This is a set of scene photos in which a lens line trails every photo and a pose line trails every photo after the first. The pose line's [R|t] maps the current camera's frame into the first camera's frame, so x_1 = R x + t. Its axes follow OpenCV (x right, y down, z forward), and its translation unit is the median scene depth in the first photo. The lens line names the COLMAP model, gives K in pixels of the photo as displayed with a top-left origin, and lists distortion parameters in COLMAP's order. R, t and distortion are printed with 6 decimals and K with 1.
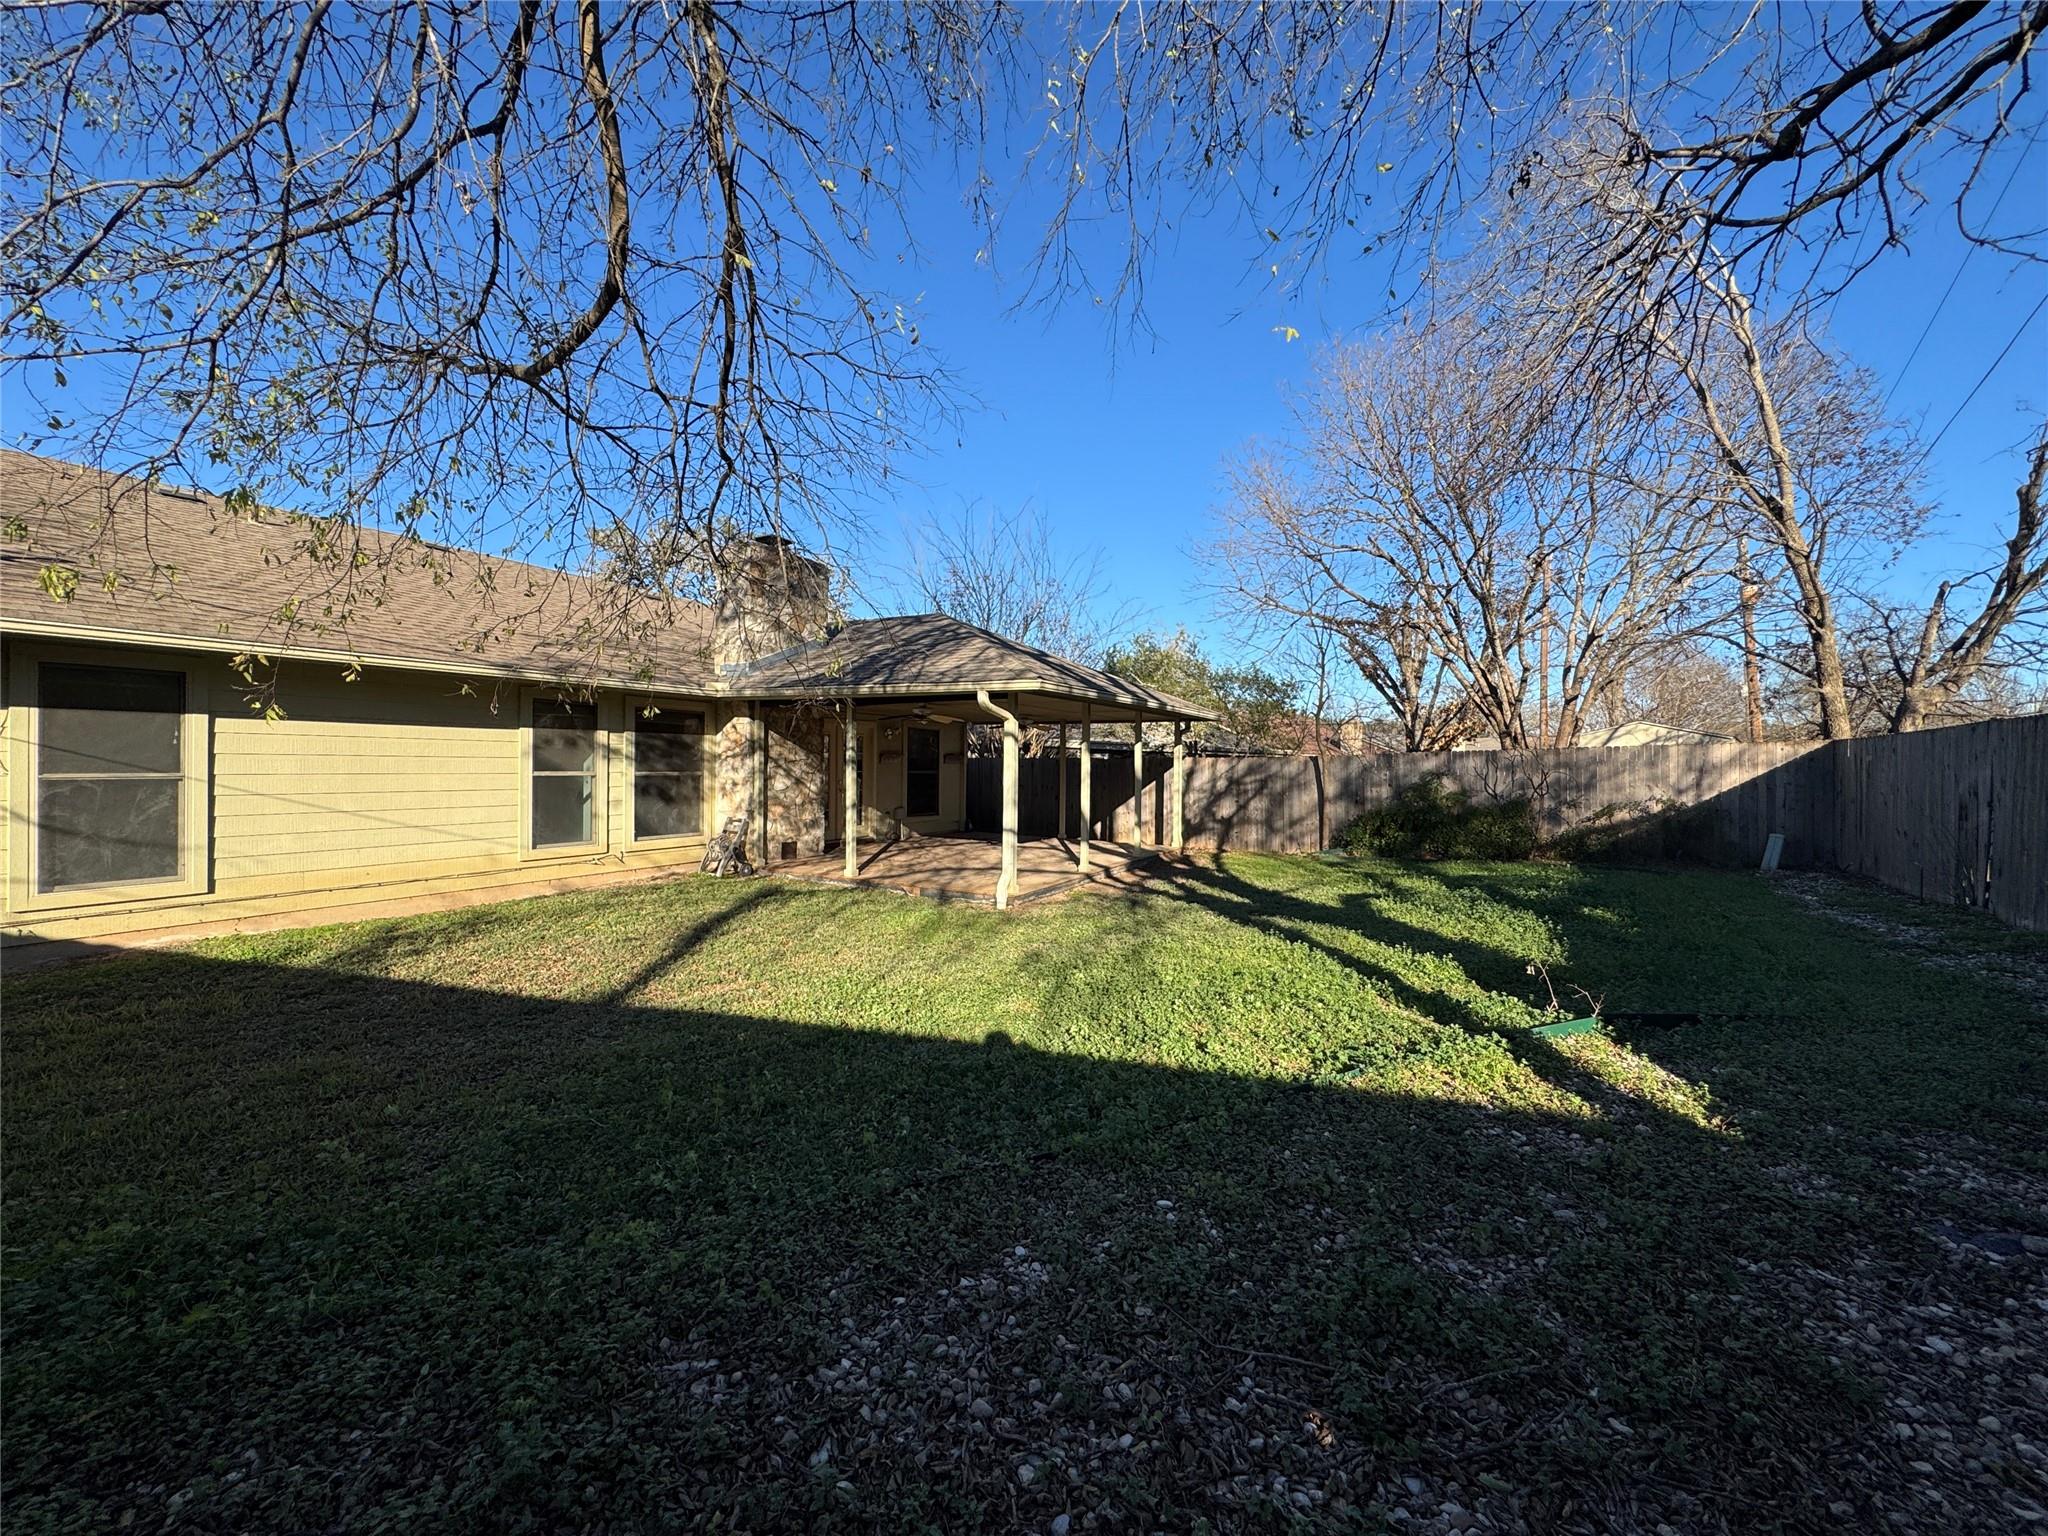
lens RADIAL K [[815.0, 0, 1021.1], [0, 815.0, 766.9], [0, 0, 1]] dist [-0.002286, 0.000183]
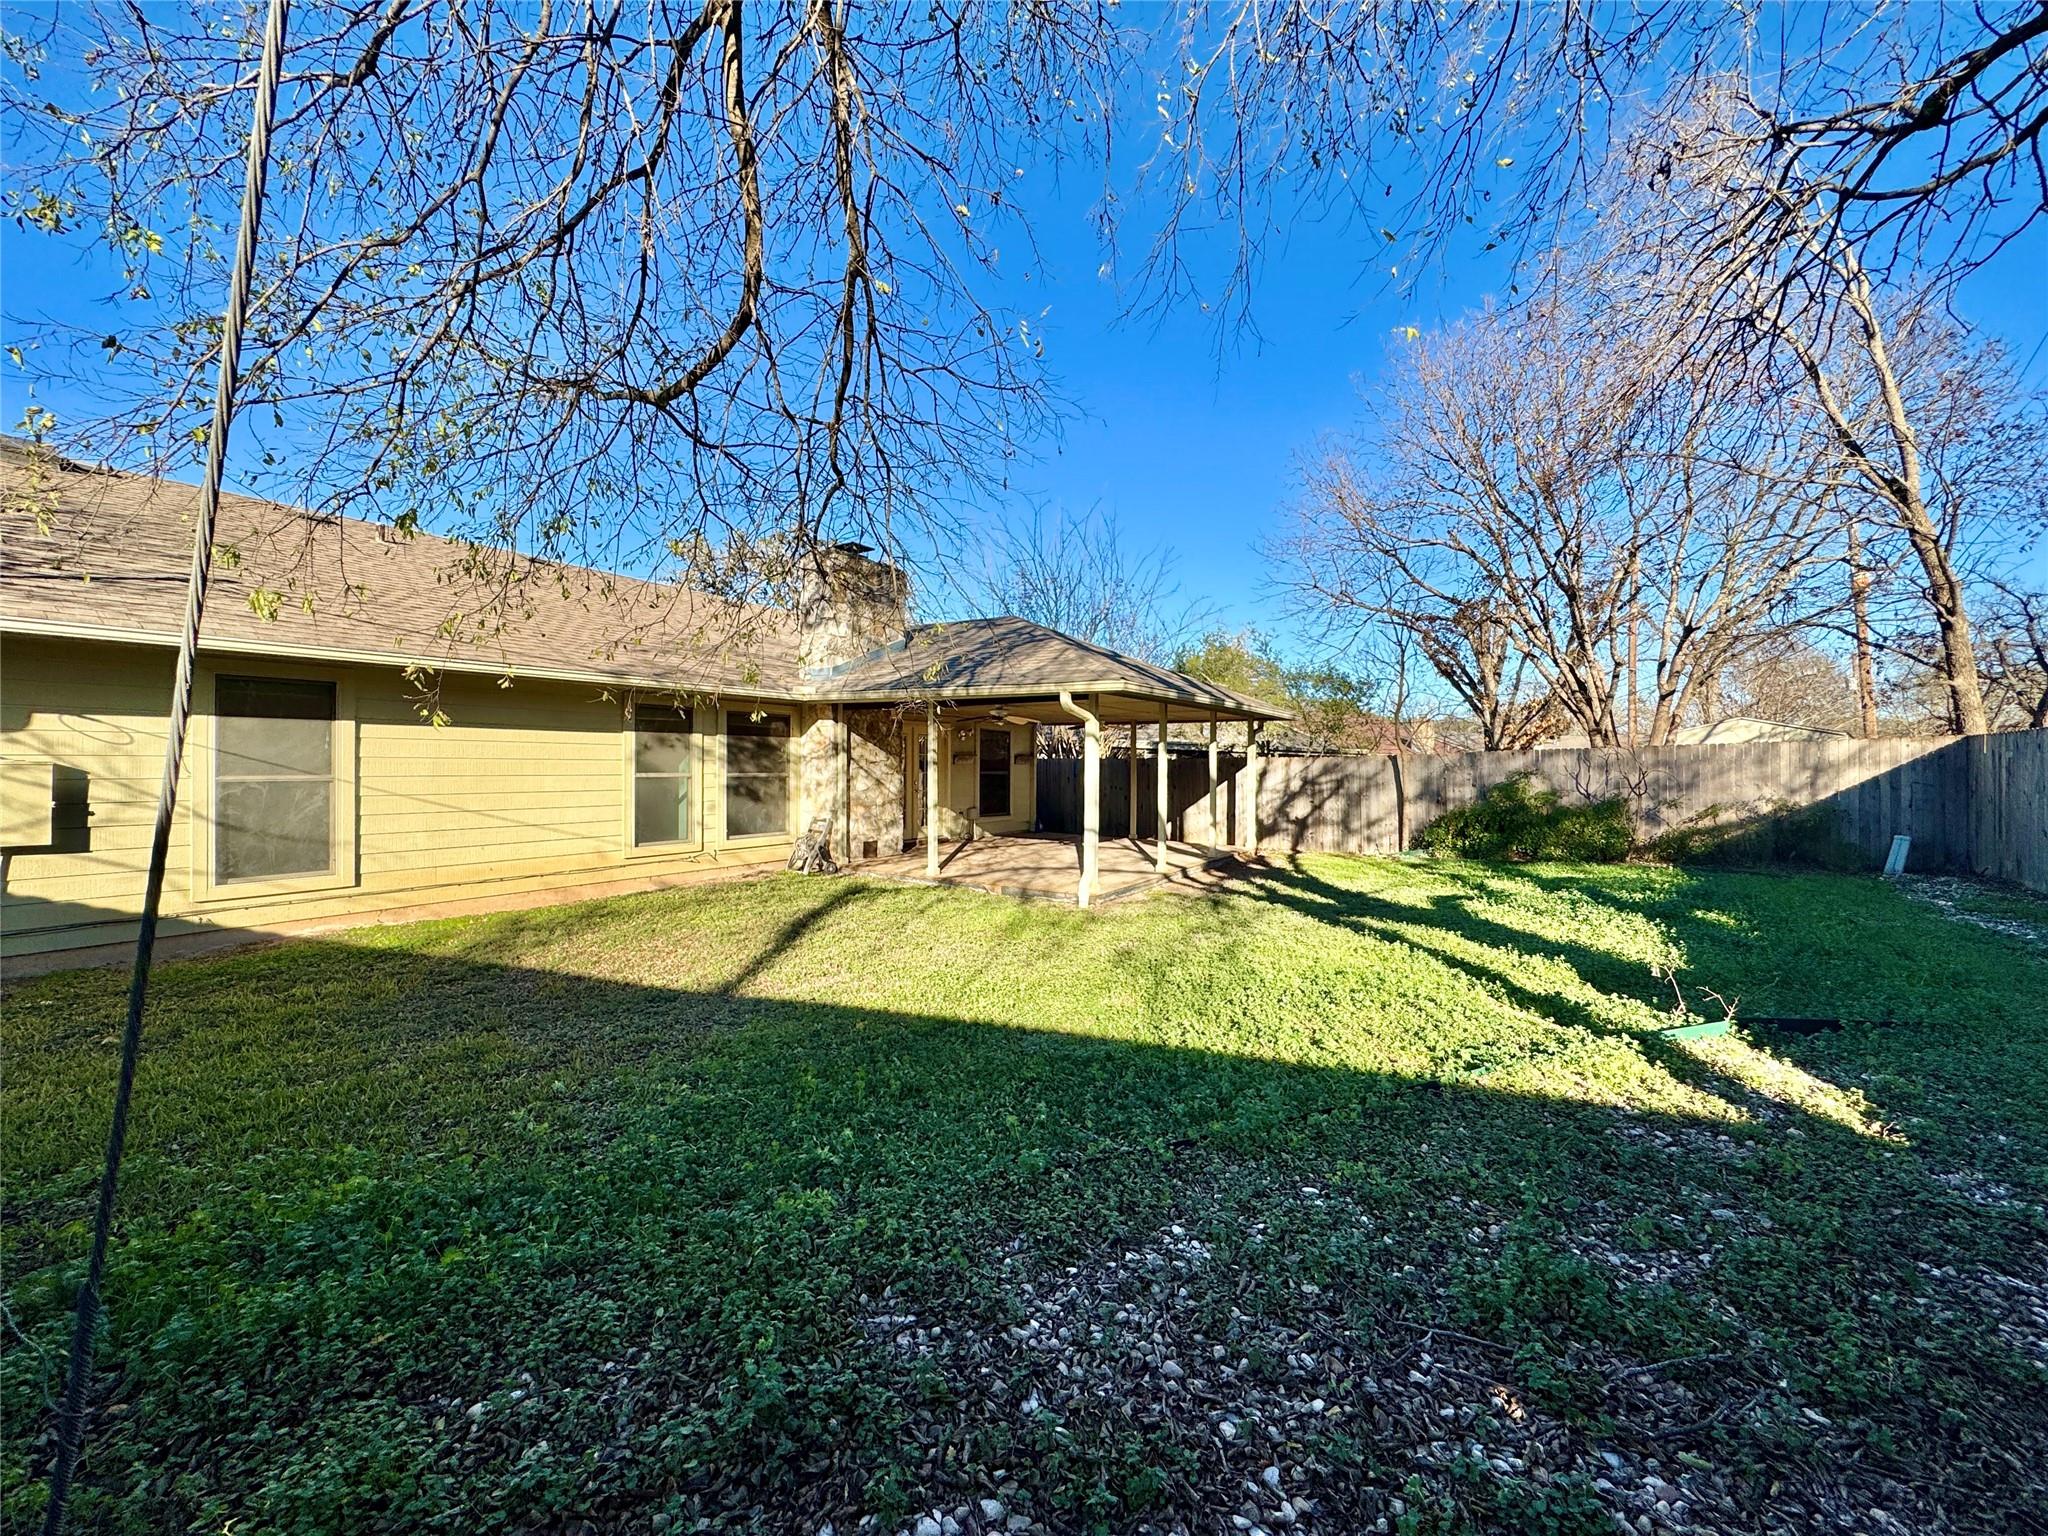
lens RADIAL K [[815.0, 0, 1020.0], [0, 815.0, 767.0], [0, 0, 1]] dist [-0.002286, 0.000183]
pose [[0.997605, -0.003584, -0.069074, -0.028339], [0.003493, 0.999993, -0.001444, 0.000797], [0.069078, 0.001199, 0.997611, -0.011871]]
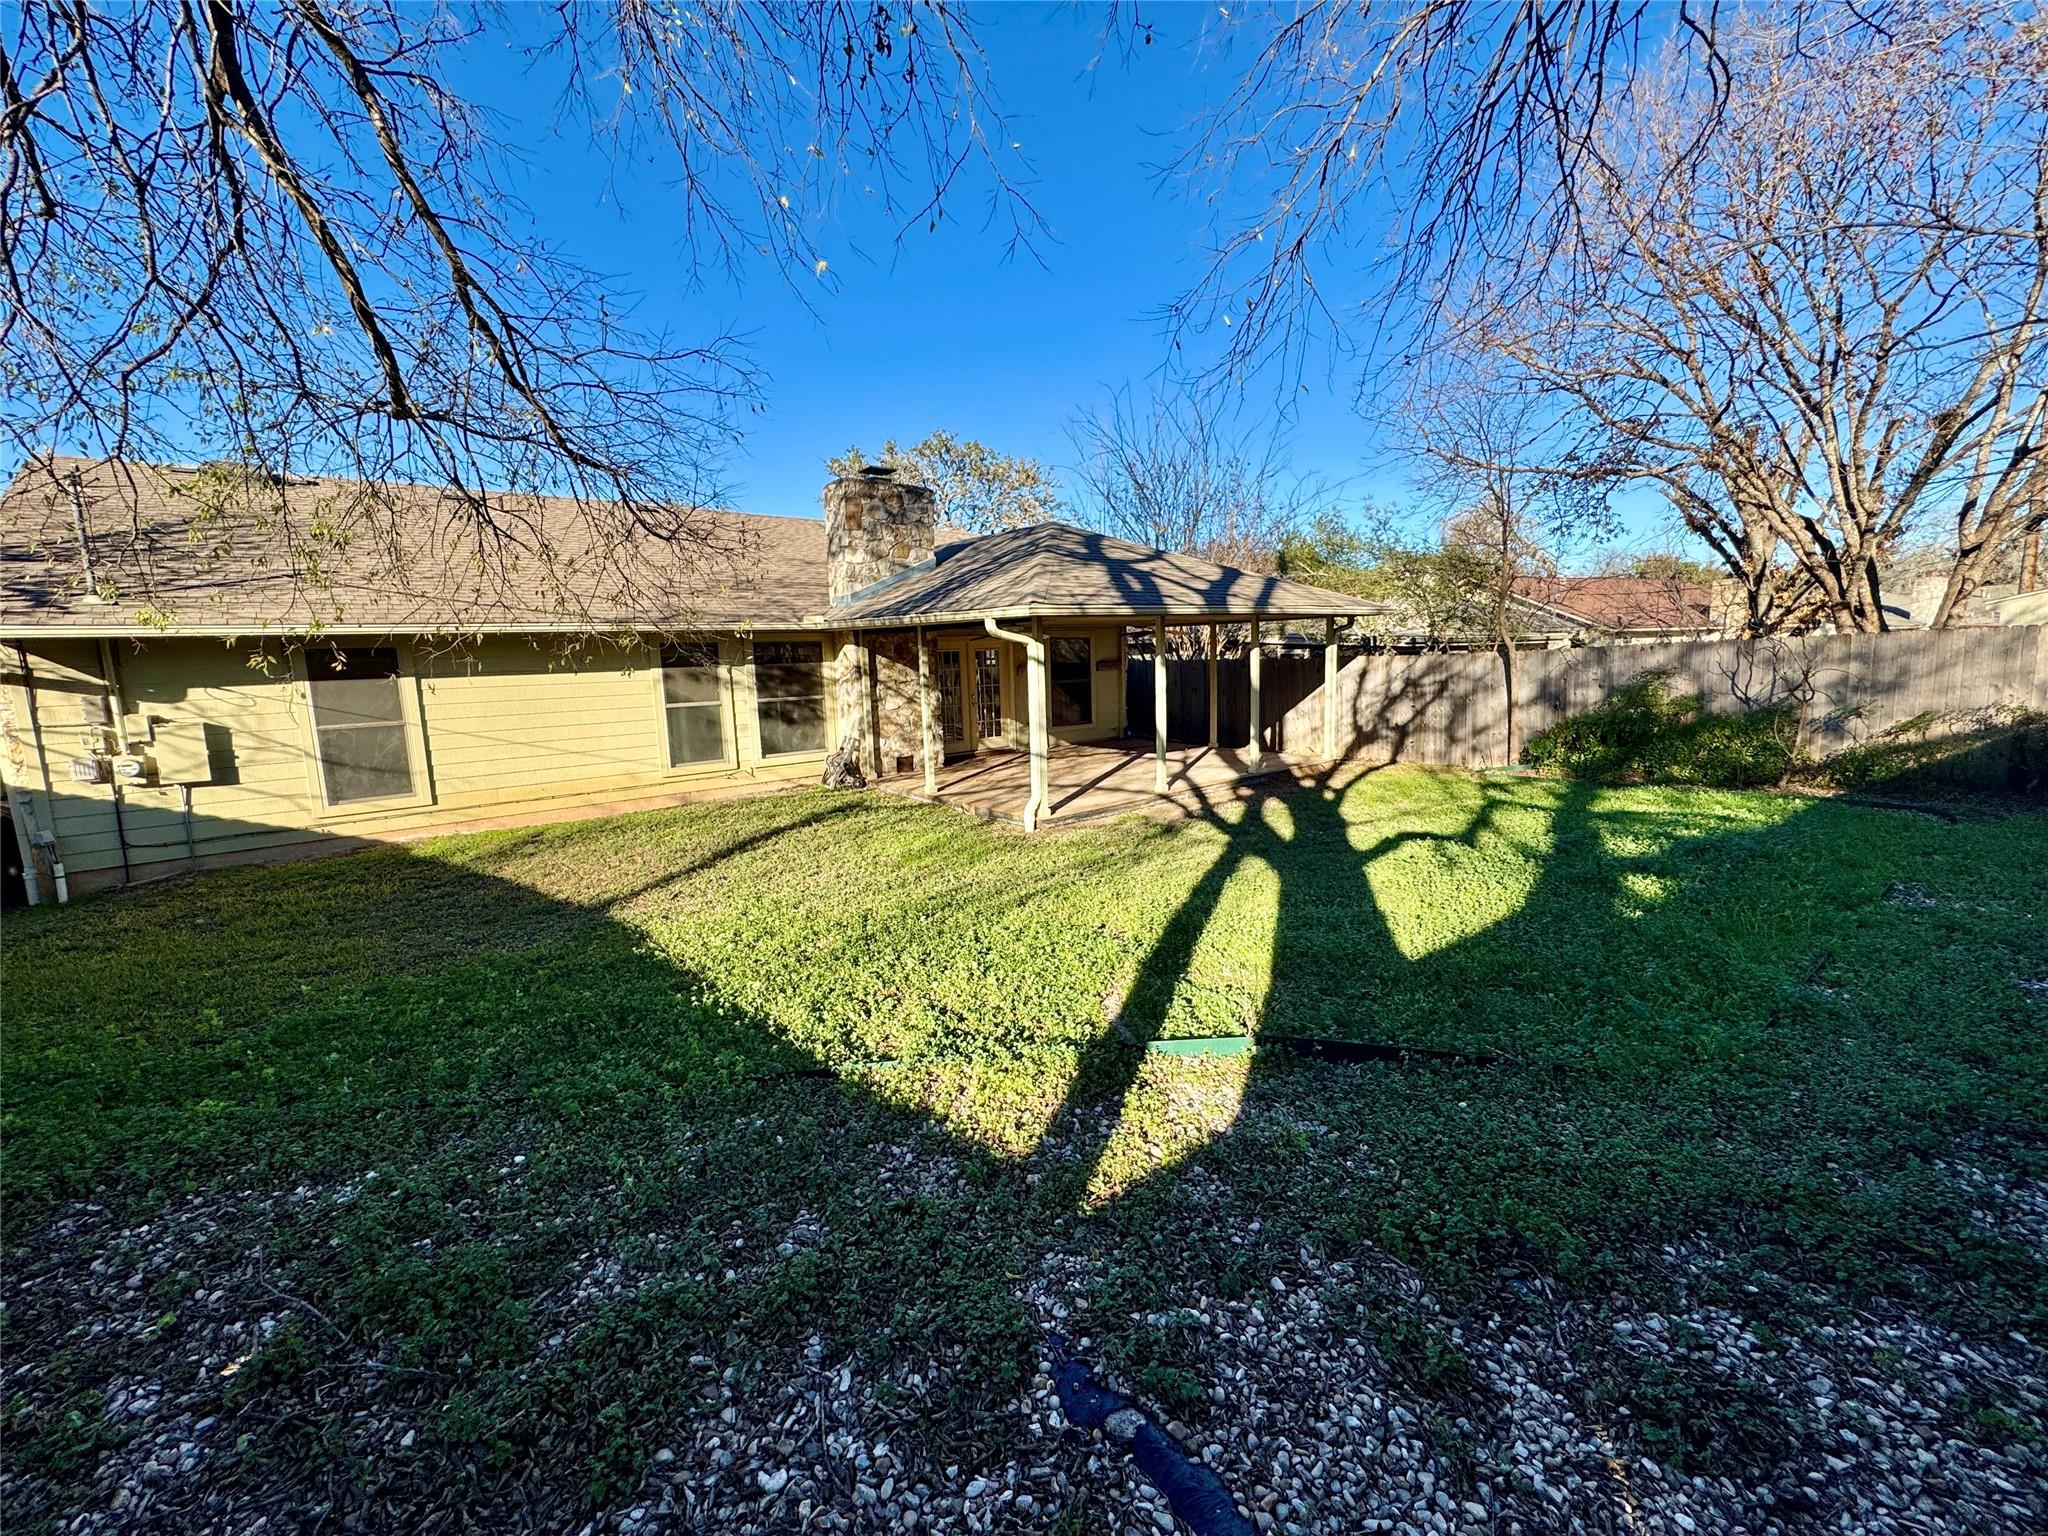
lens RADIAL K [[815.0, 0, 1025.3], [0, 815.0, 760.6], [0, 0, 1]] dist [-0.002286, 0.000183]
pose [[0.927244, 0.010061, -0.374321, 0.309850], [0.039400, 0.991469, 0.124248, -0.035844], [0.372378, -0.129957, 0.918937, 0.065524]]
